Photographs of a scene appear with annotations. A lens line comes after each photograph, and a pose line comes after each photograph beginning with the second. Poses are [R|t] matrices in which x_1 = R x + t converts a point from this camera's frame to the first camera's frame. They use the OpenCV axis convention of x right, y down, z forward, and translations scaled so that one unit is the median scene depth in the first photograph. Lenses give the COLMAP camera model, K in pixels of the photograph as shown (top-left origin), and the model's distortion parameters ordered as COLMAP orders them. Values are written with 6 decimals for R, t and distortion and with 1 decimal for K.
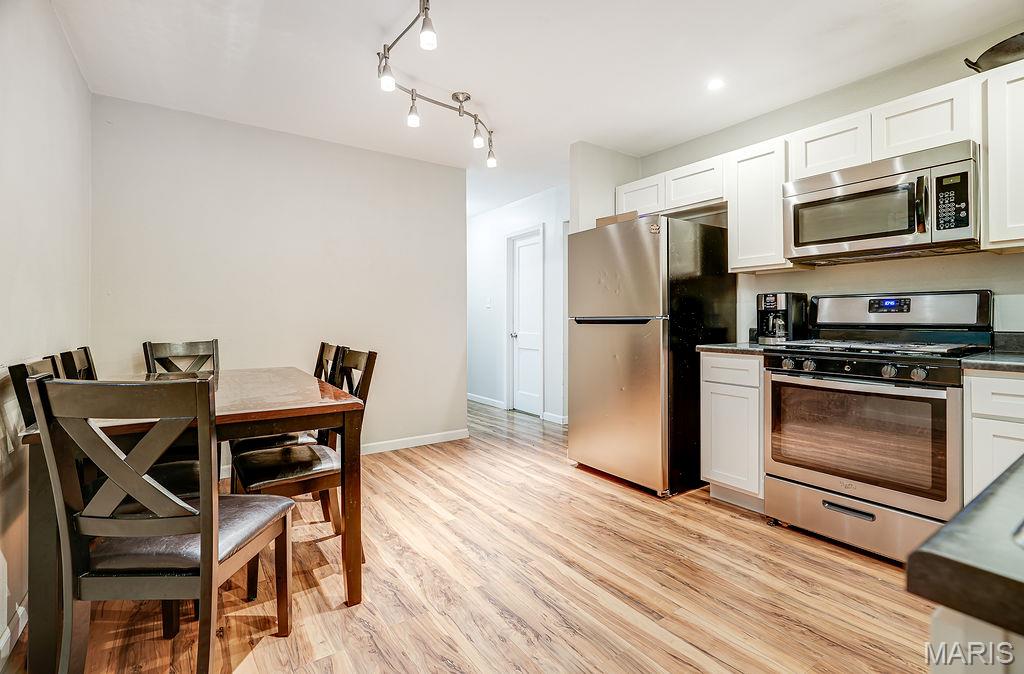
lens RADIAL K [[462.3, 0, 528.3], [0, 462.3, 316.5], [0, 0, 1]] dist [-0.001777, 0.001864]
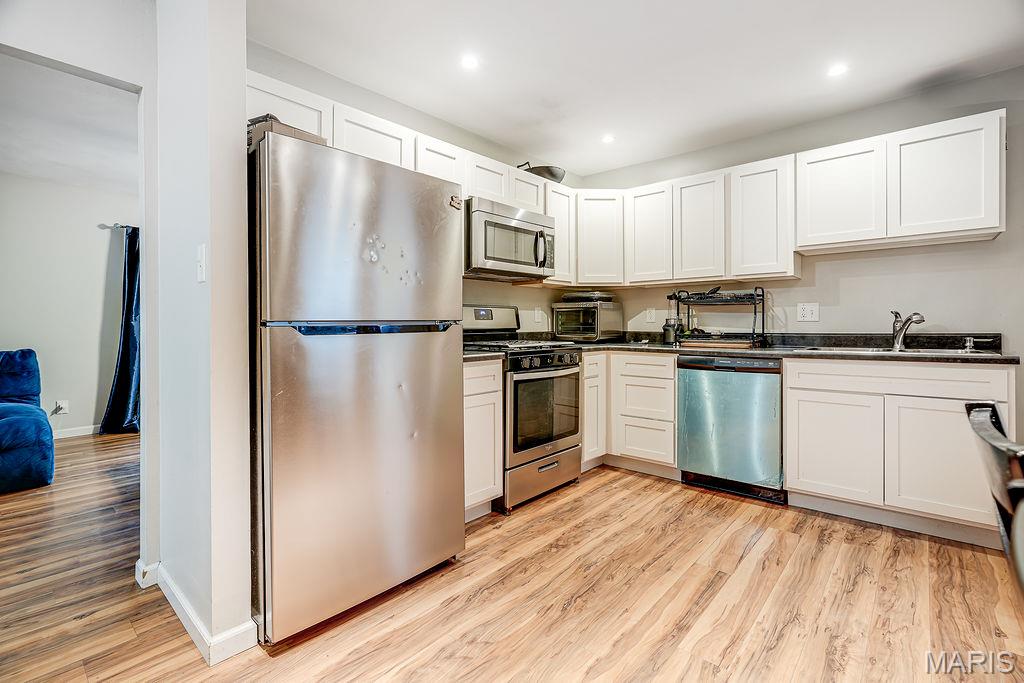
lens RADIAL K [[462.3, 0, 500.9], [0, 462.3, 326.6], [0, 0, 1]] dist [-0.001777, 0.001864]
pose [[-0.185774, 0.000955, 0.982592, -0.602359], [0.003797, 0.999993, -0.000254, 0.012788], [-0.982585, 0.003684, -0.185776, 1.374961]]
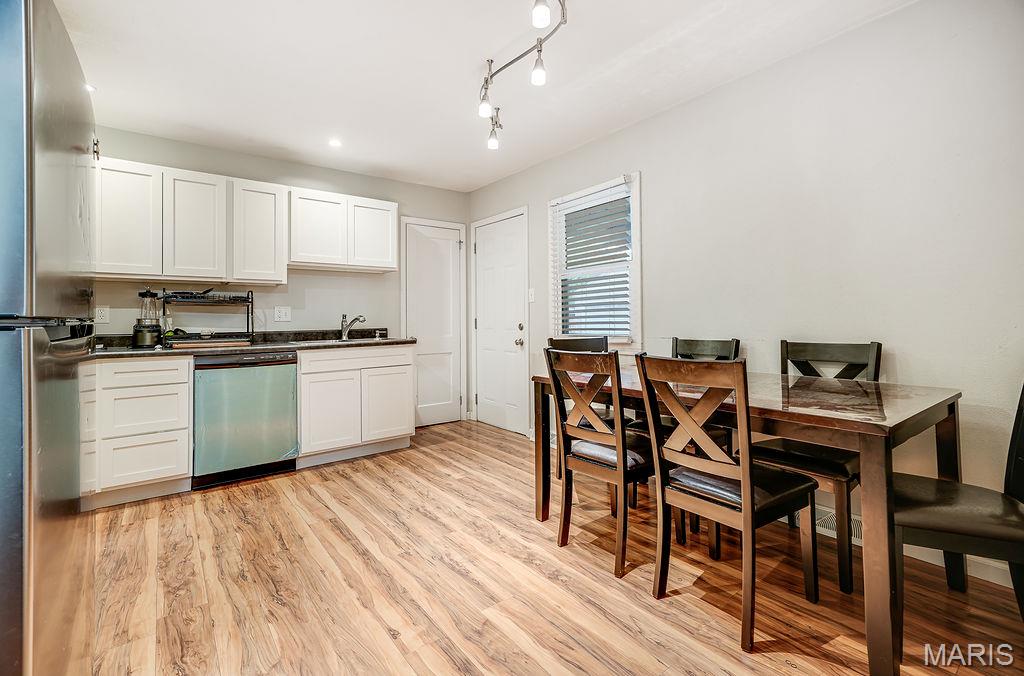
lens RADIAL K [[462.3, 0, 513.5], [0, 462.3, 314.0], [0, 0, 1]] dist [-0.001777, 0.001864]
pose [[-0.999831, 0.017030, -0.006871, -0.236885], [0.017139, 0.999725, -0.016029, 0.015250], [0.006596, -0.016145, -0.999848, 1.944604]]
